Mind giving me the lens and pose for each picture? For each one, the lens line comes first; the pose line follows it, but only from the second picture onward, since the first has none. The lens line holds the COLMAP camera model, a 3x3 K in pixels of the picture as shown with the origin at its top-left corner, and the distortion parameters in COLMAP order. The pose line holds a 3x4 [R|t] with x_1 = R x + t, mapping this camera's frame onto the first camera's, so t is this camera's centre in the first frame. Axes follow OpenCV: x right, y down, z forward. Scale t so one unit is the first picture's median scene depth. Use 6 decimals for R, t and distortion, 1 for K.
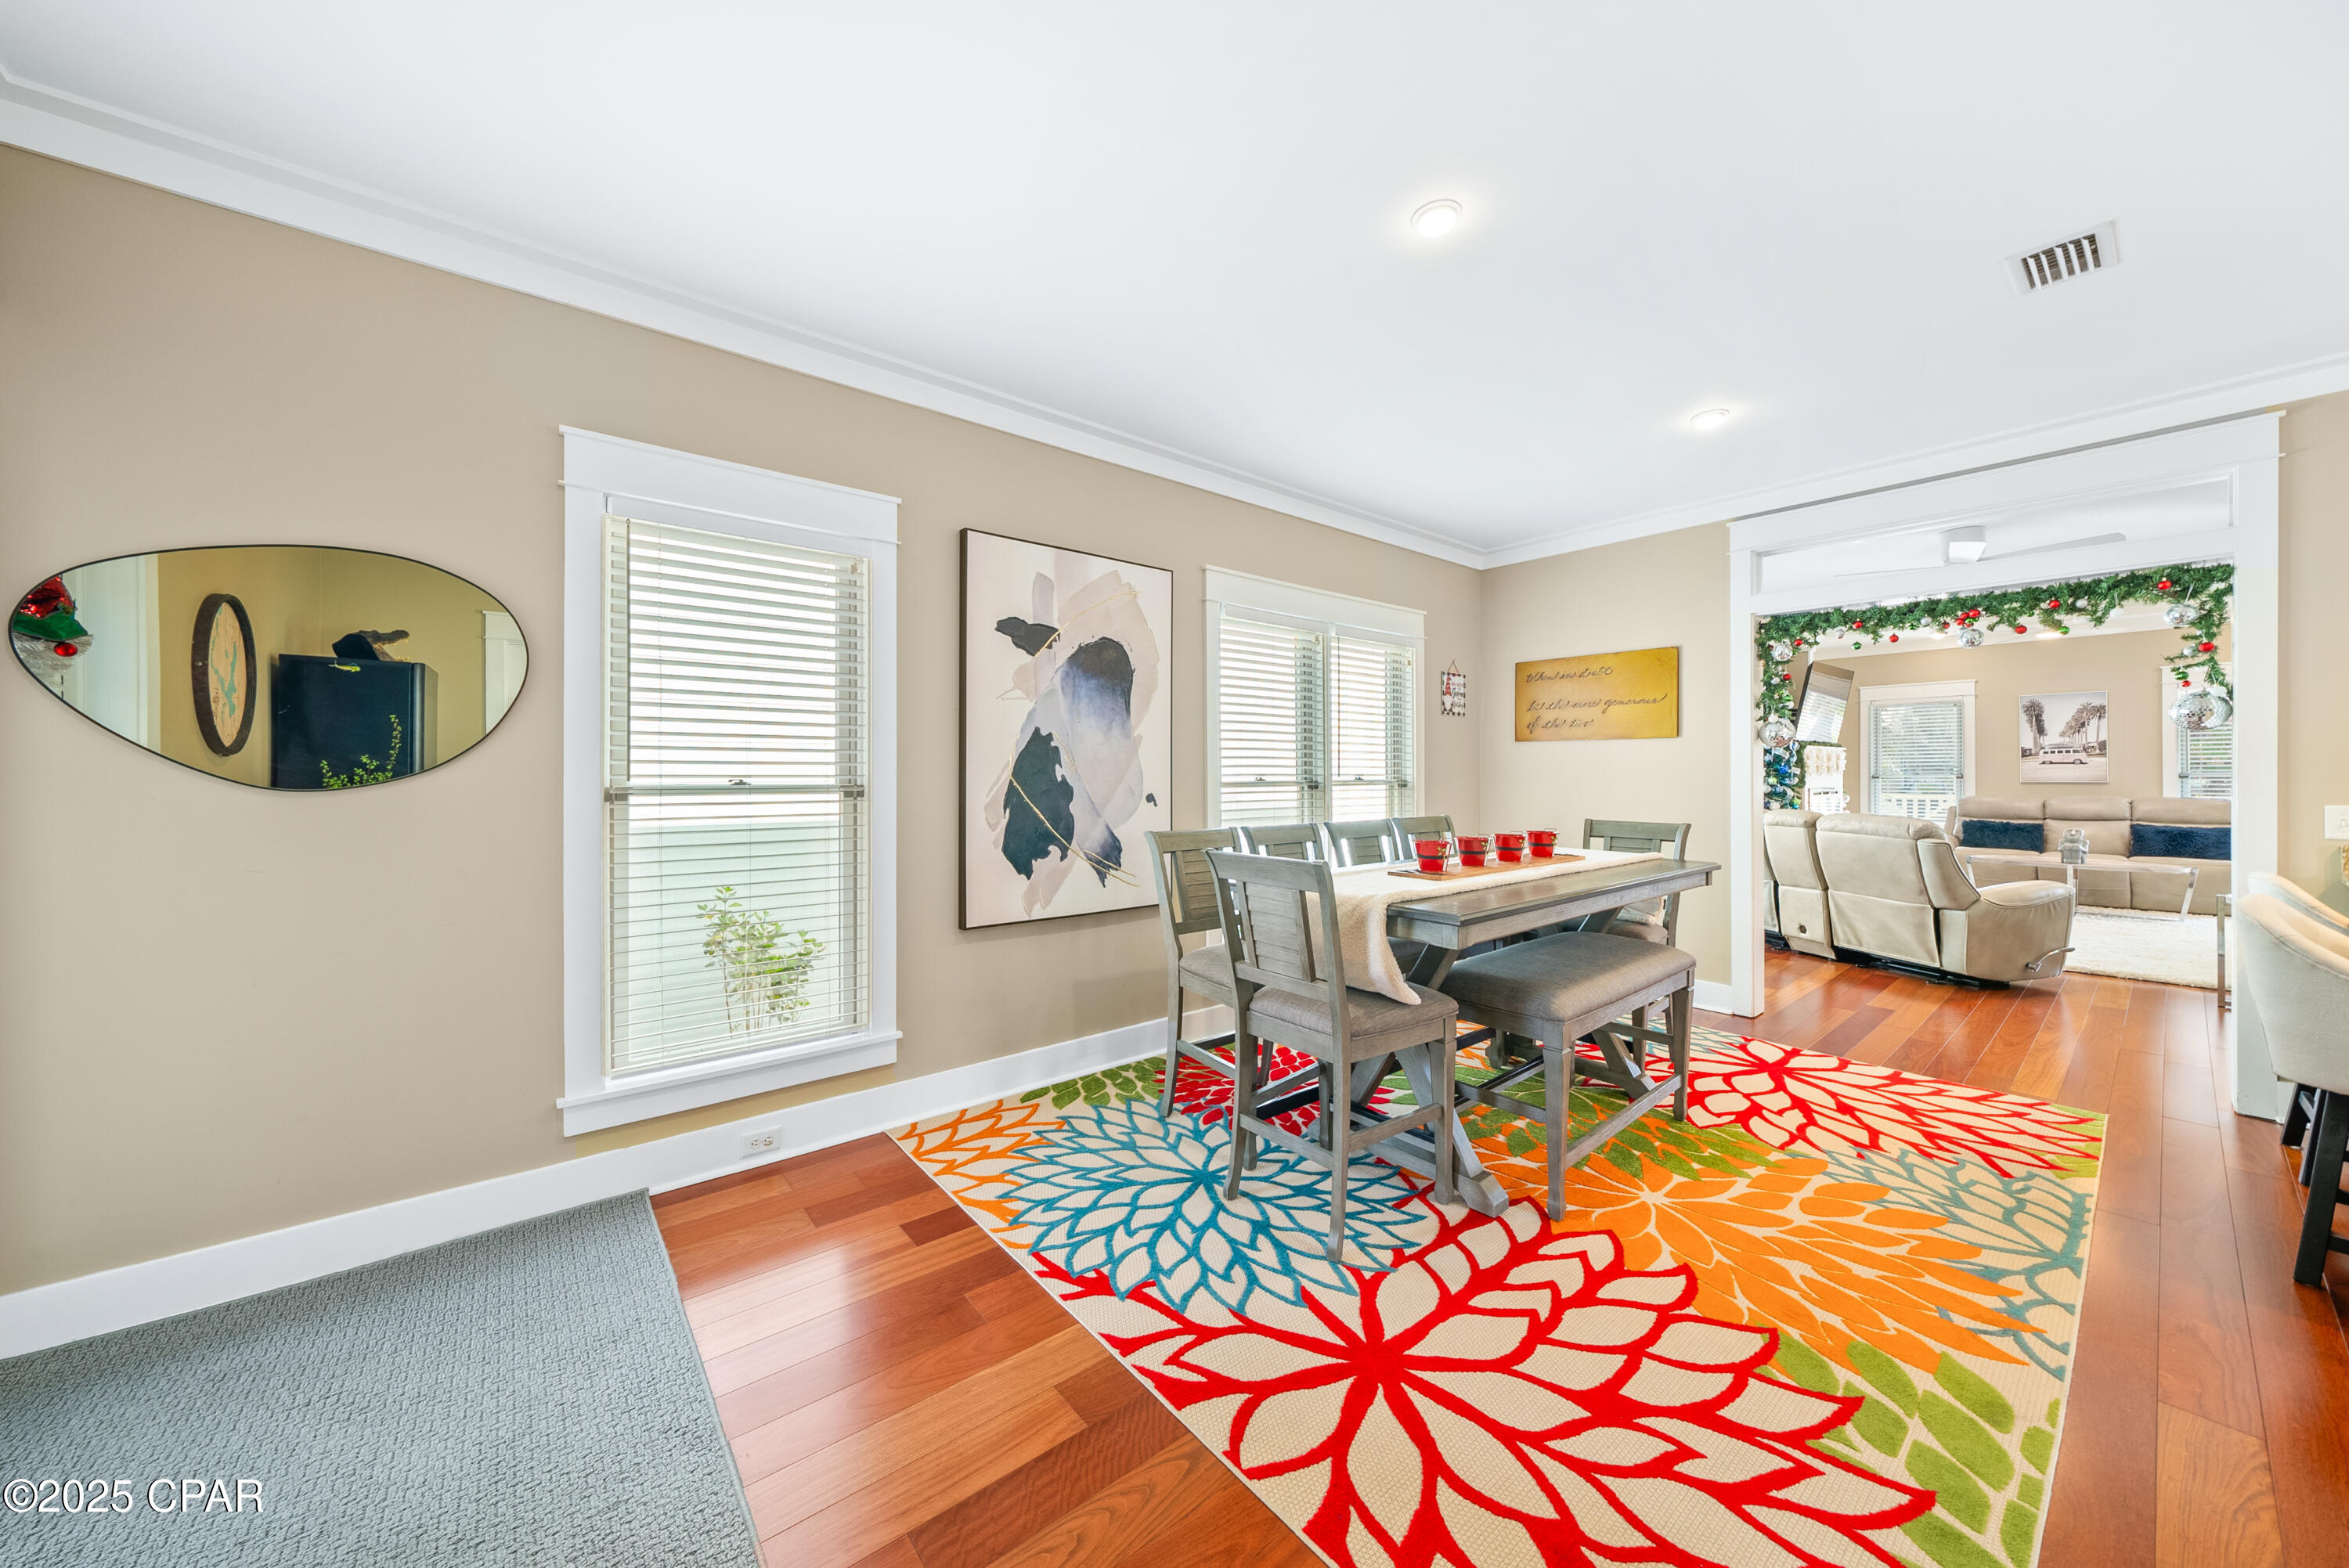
lens RADIAL K [[812.5, 0, 1144.0], [0, 812.5, 776.2], [0, 0, 1]] dist [-0.007334, 0.000602]
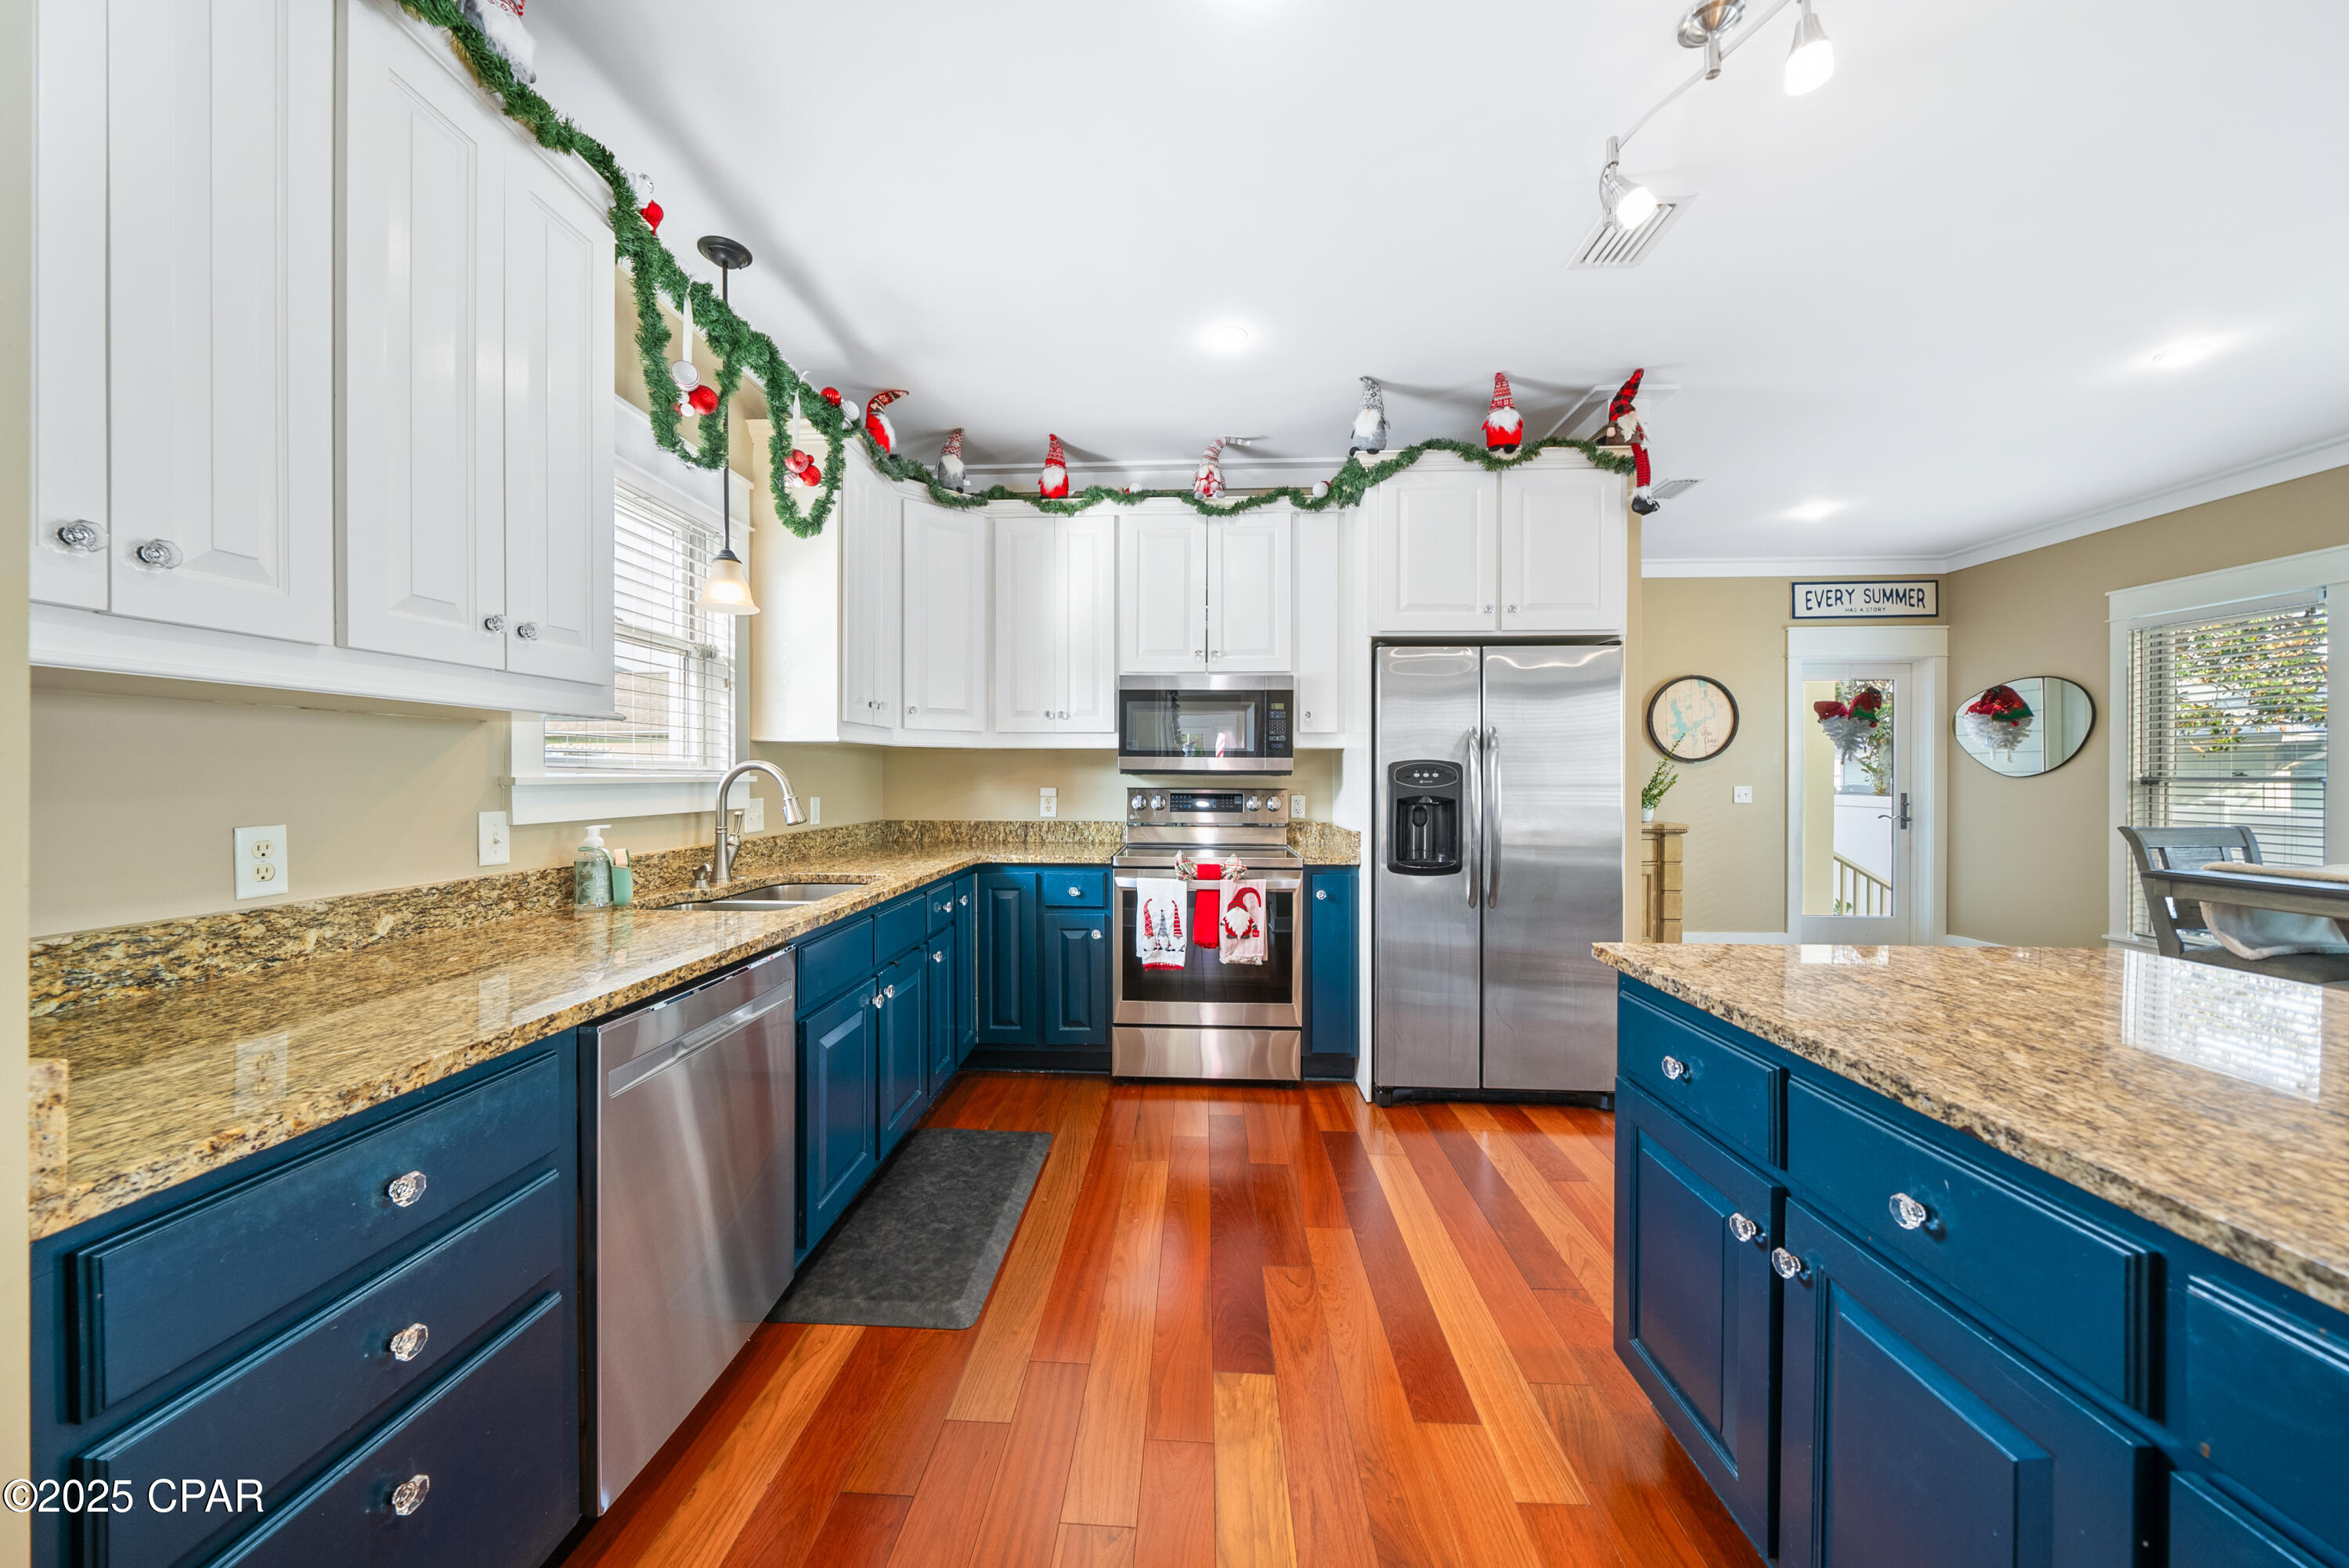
lens RADIAL K [[812.5, 0, 1169.1], [0, 812.5, 780.1], [0, 0, 1]] dist [-0.007334, 0.000602]
pose [[-0.657786, 0.009447, -0.753146, 1.589285], [0.006218, 0.999955, 0.007112, -0.003520], [0.753179, -0.000005, -0.657815, 0.400777]]
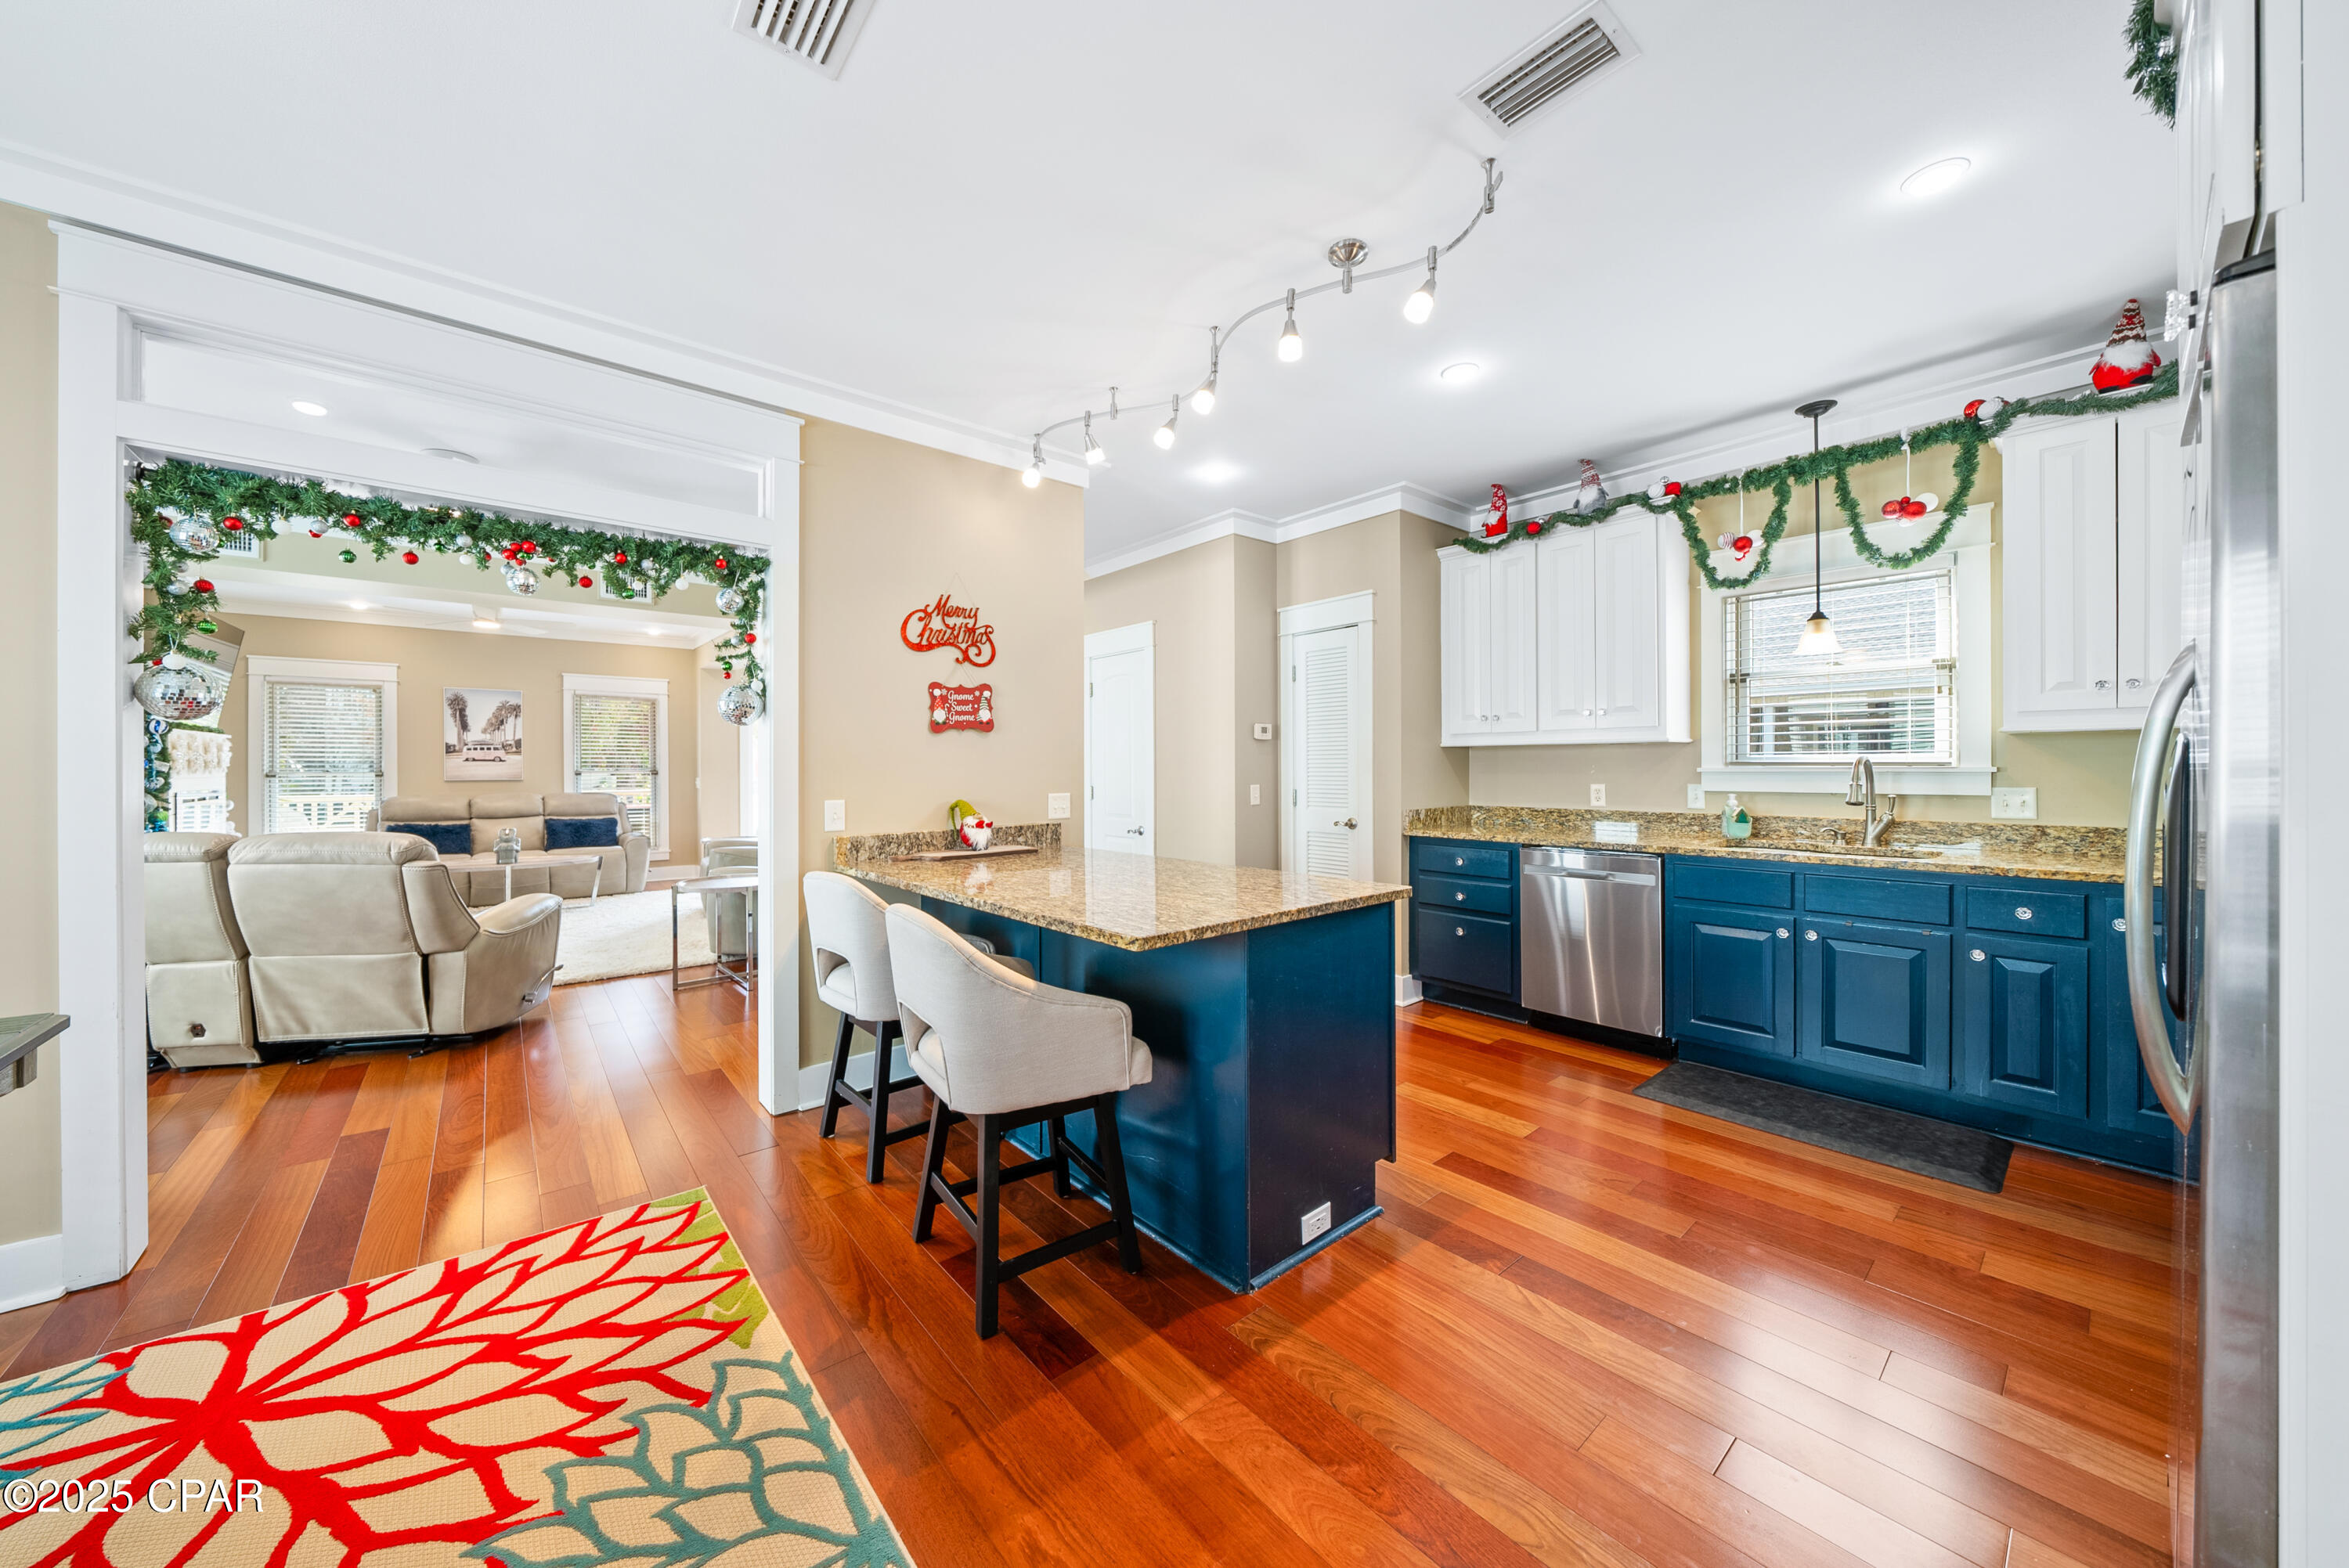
lens RADIAL K [[812.5, 0, 1168.0], [0, 812.5, 769.6], [0, 0, 1]] dist [-0.007334, 0.000602]
pose [[-0.034663, 0.002017, 0.999397, 0.324946], [0.002723, 0.999994, -0.001923, -0.001864], [-0.999395, 0.002655, -0.034668, 0.506563]]
